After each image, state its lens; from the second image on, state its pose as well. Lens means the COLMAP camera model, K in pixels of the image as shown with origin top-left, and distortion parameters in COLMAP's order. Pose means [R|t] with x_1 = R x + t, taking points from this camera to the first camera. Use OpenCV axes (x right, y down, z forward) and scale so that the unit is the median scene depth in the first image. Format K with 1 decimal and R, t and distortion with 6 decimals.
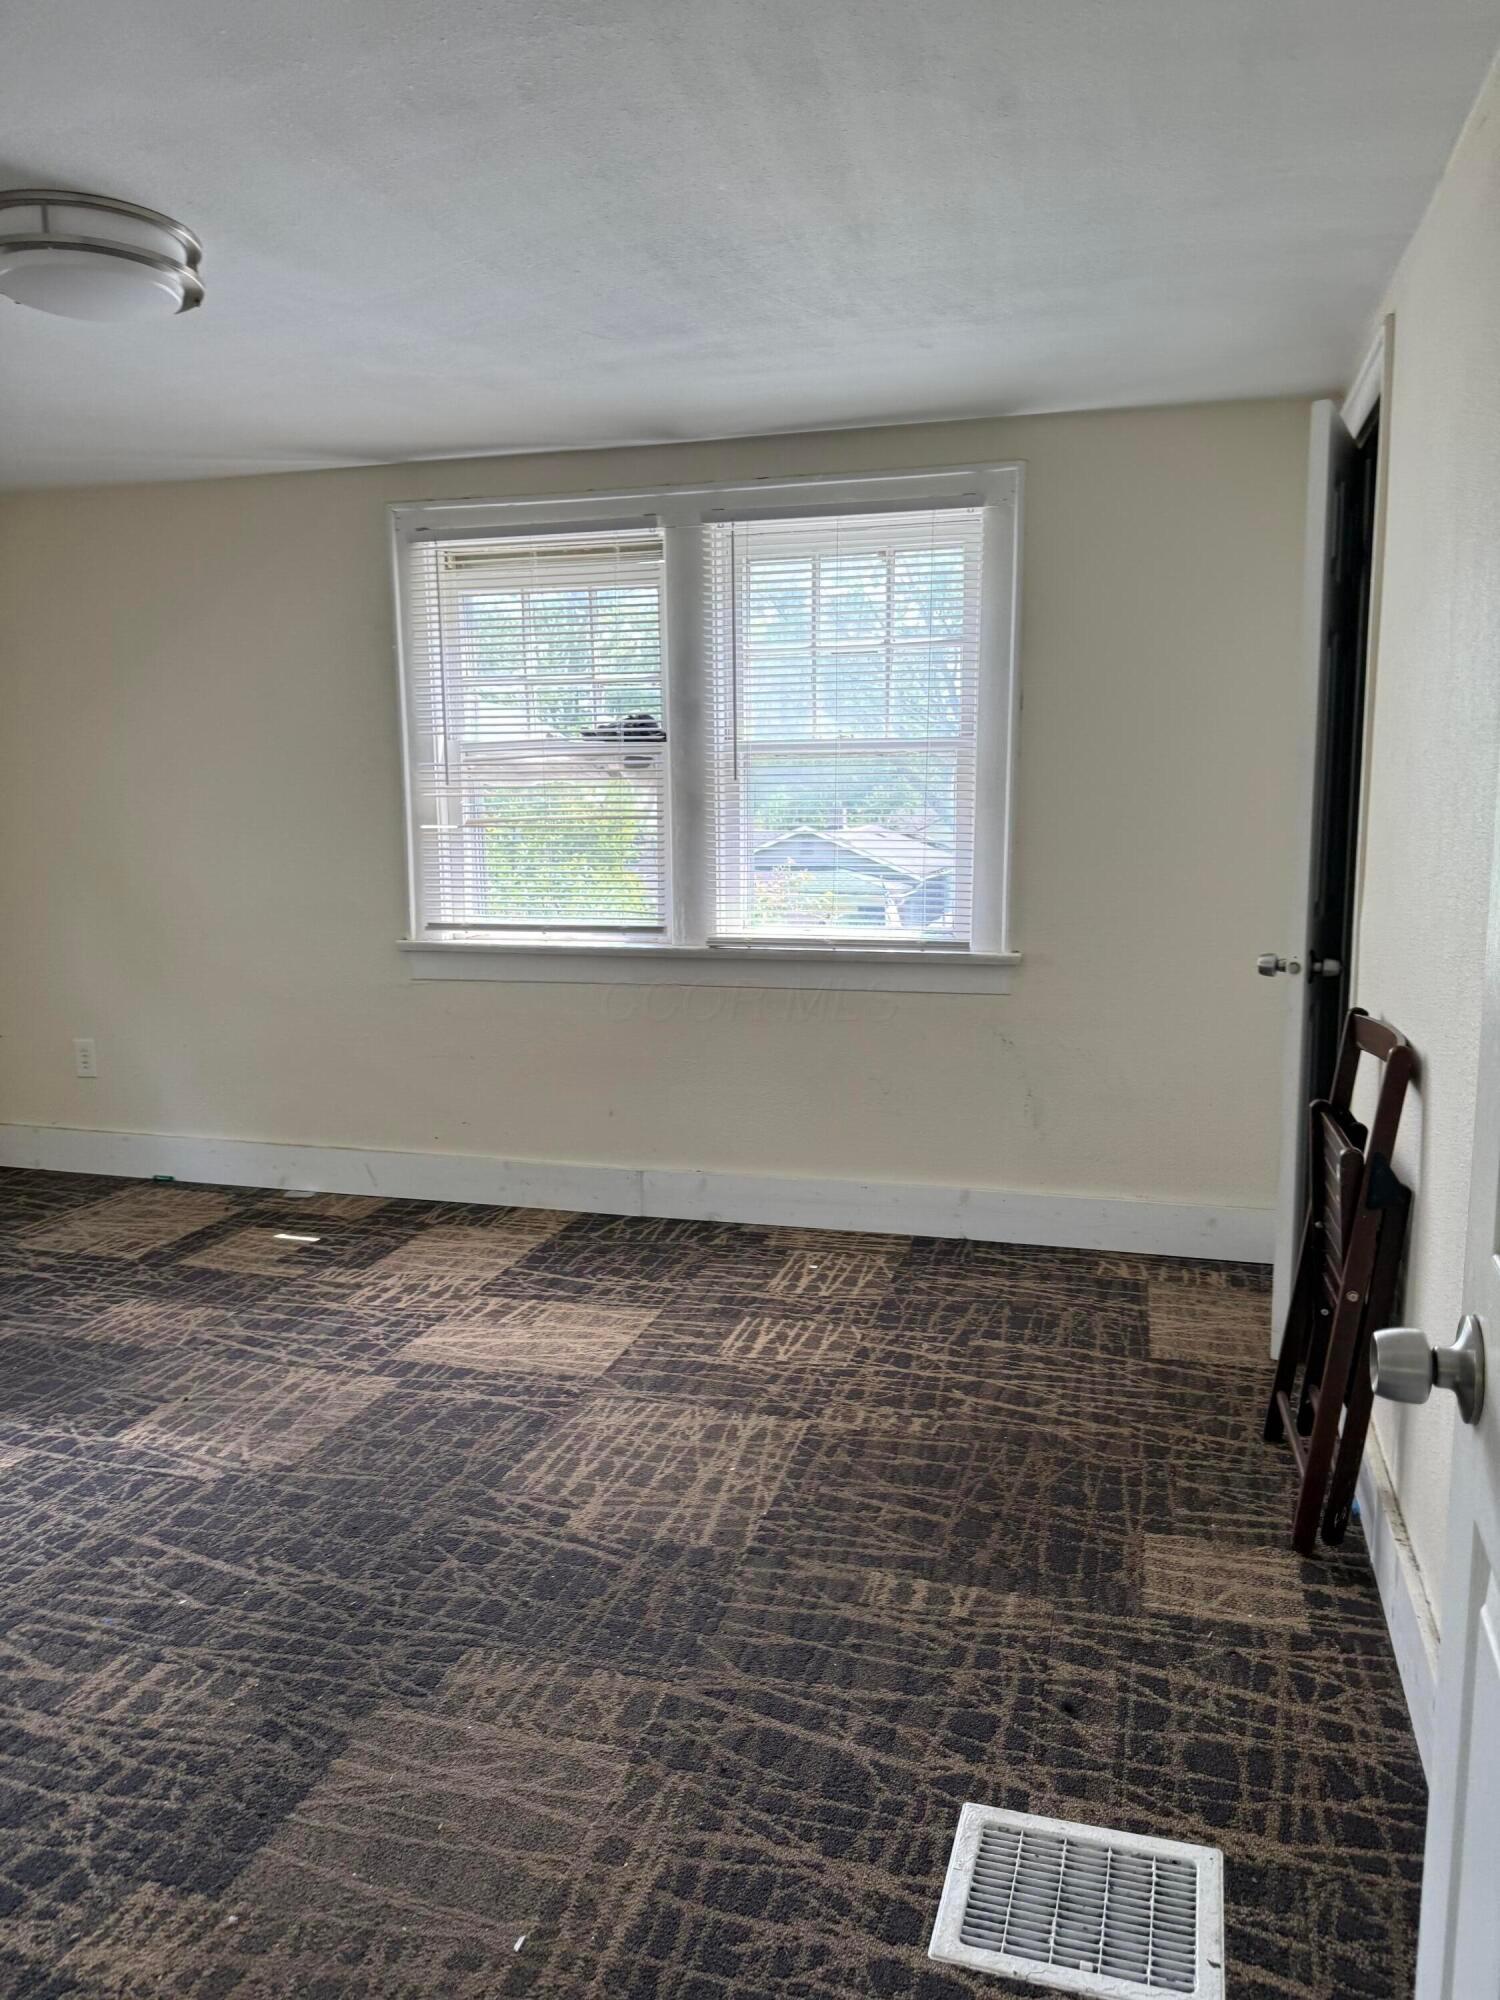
lens RADIAL K [[1436.2, 0, 748.8], [0, 1436.2, 992.4], [0, 0, 1]] dist [-0.005902, -0.001935]
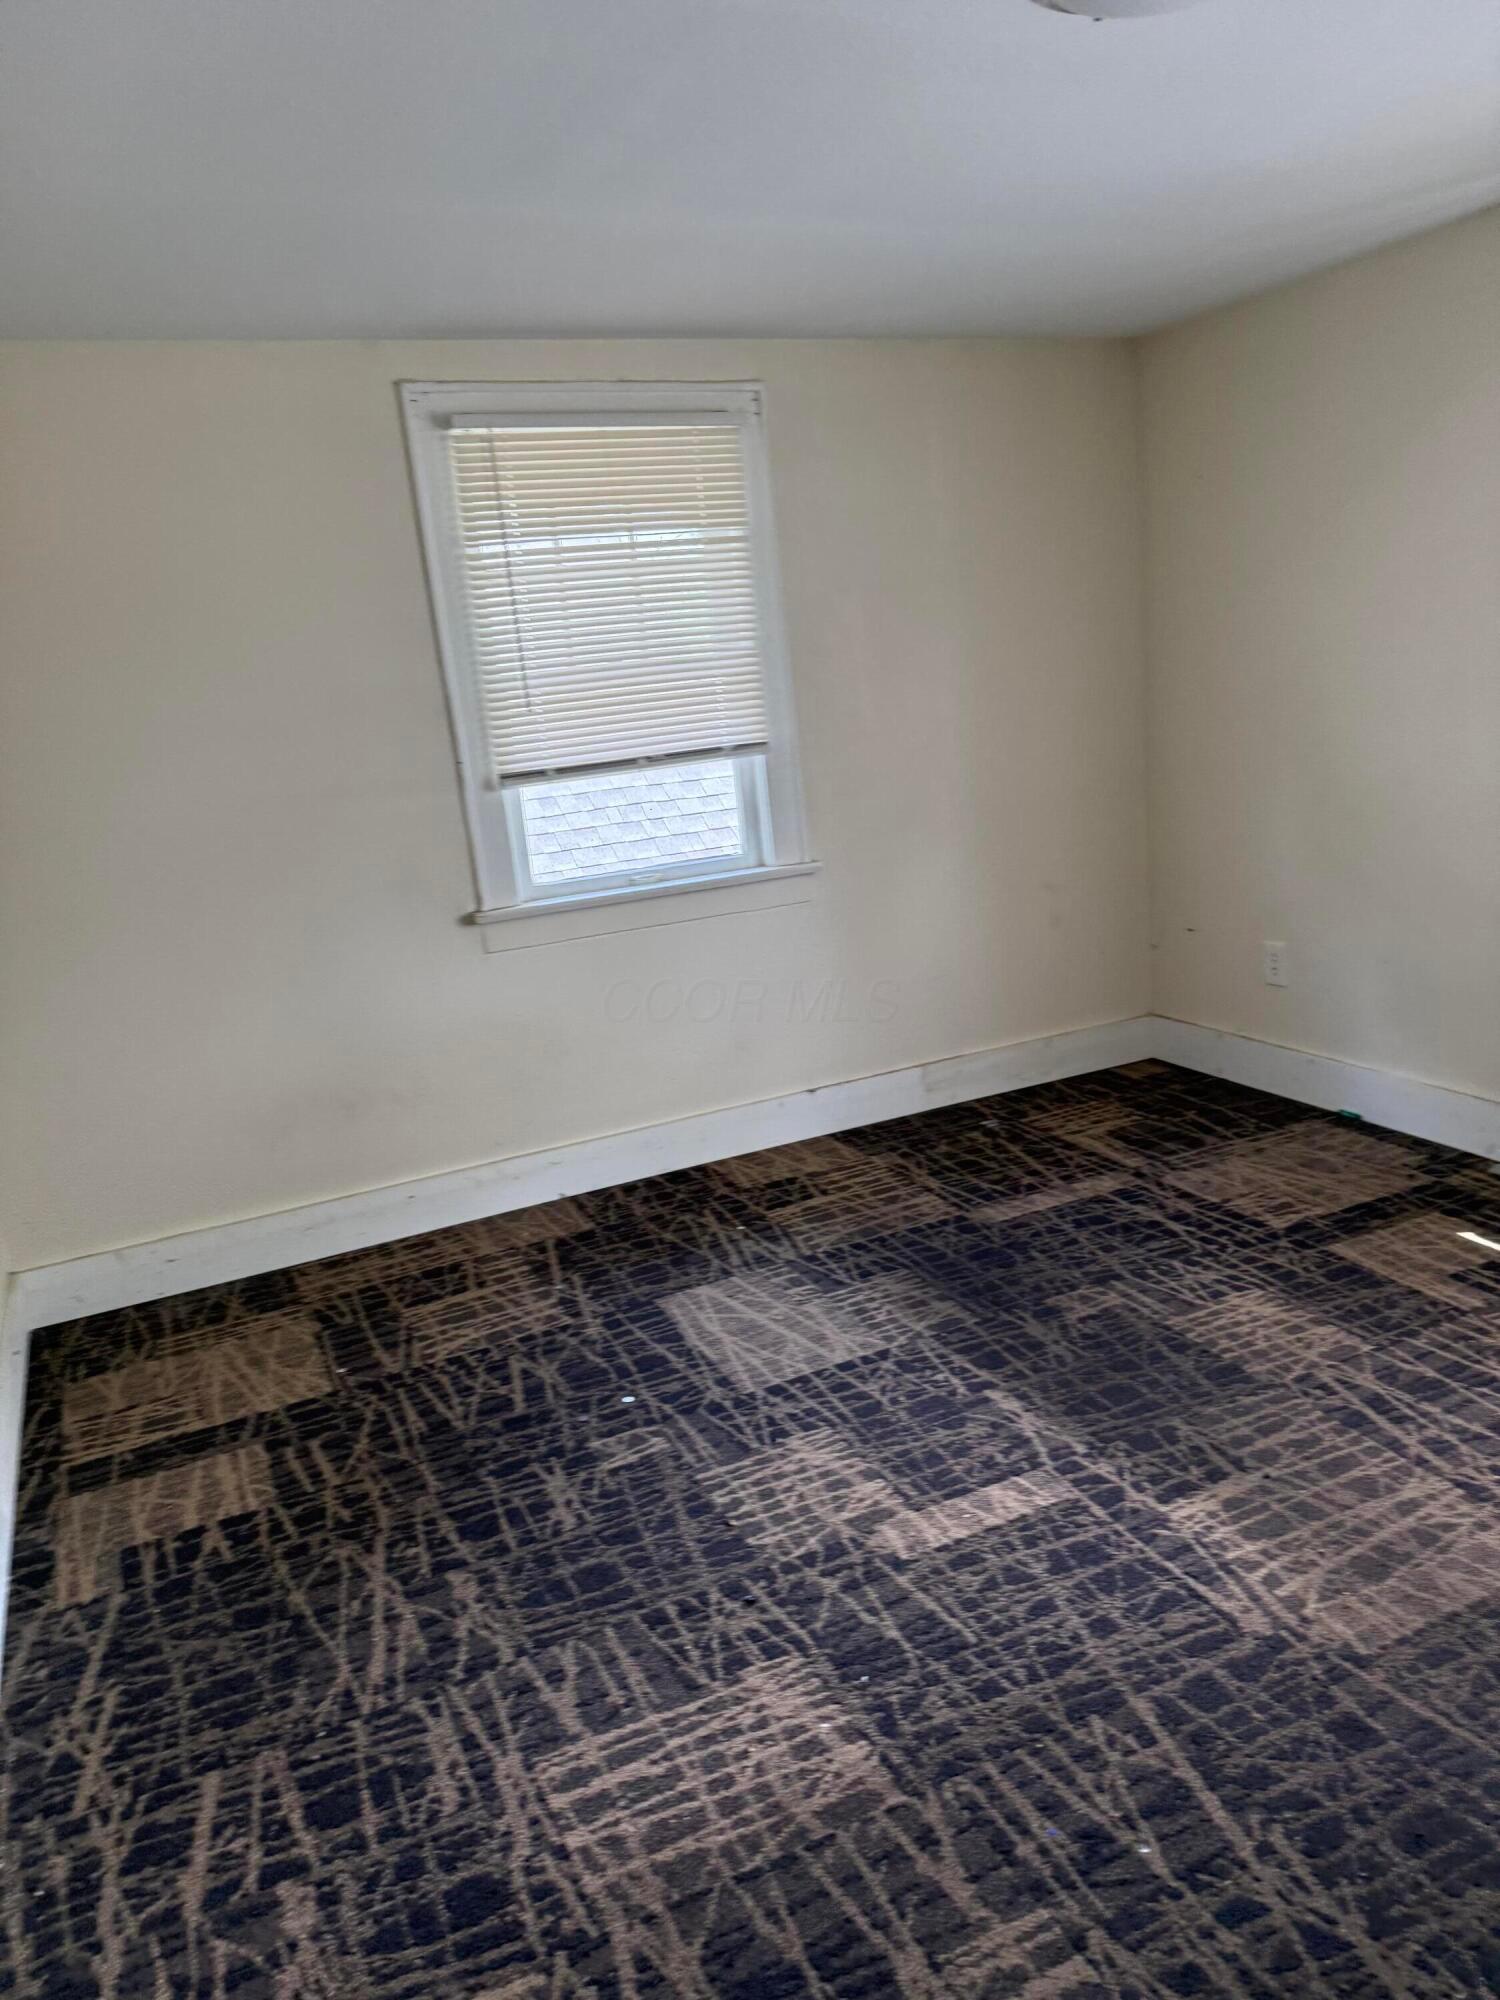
lens RADIAL K [[1436.2, 0, 765.7], [0, 1436.2, 999.2], [0, 0, 1]] dist [-0.005902, -0.001935]
pose [[0.659502, 0.127038, -0.740891, -0.025049], [-0.029109, 0.989193, 0.143703, -0.070347], [0.751139, -0.073206, 0.656072, 0.276735]]
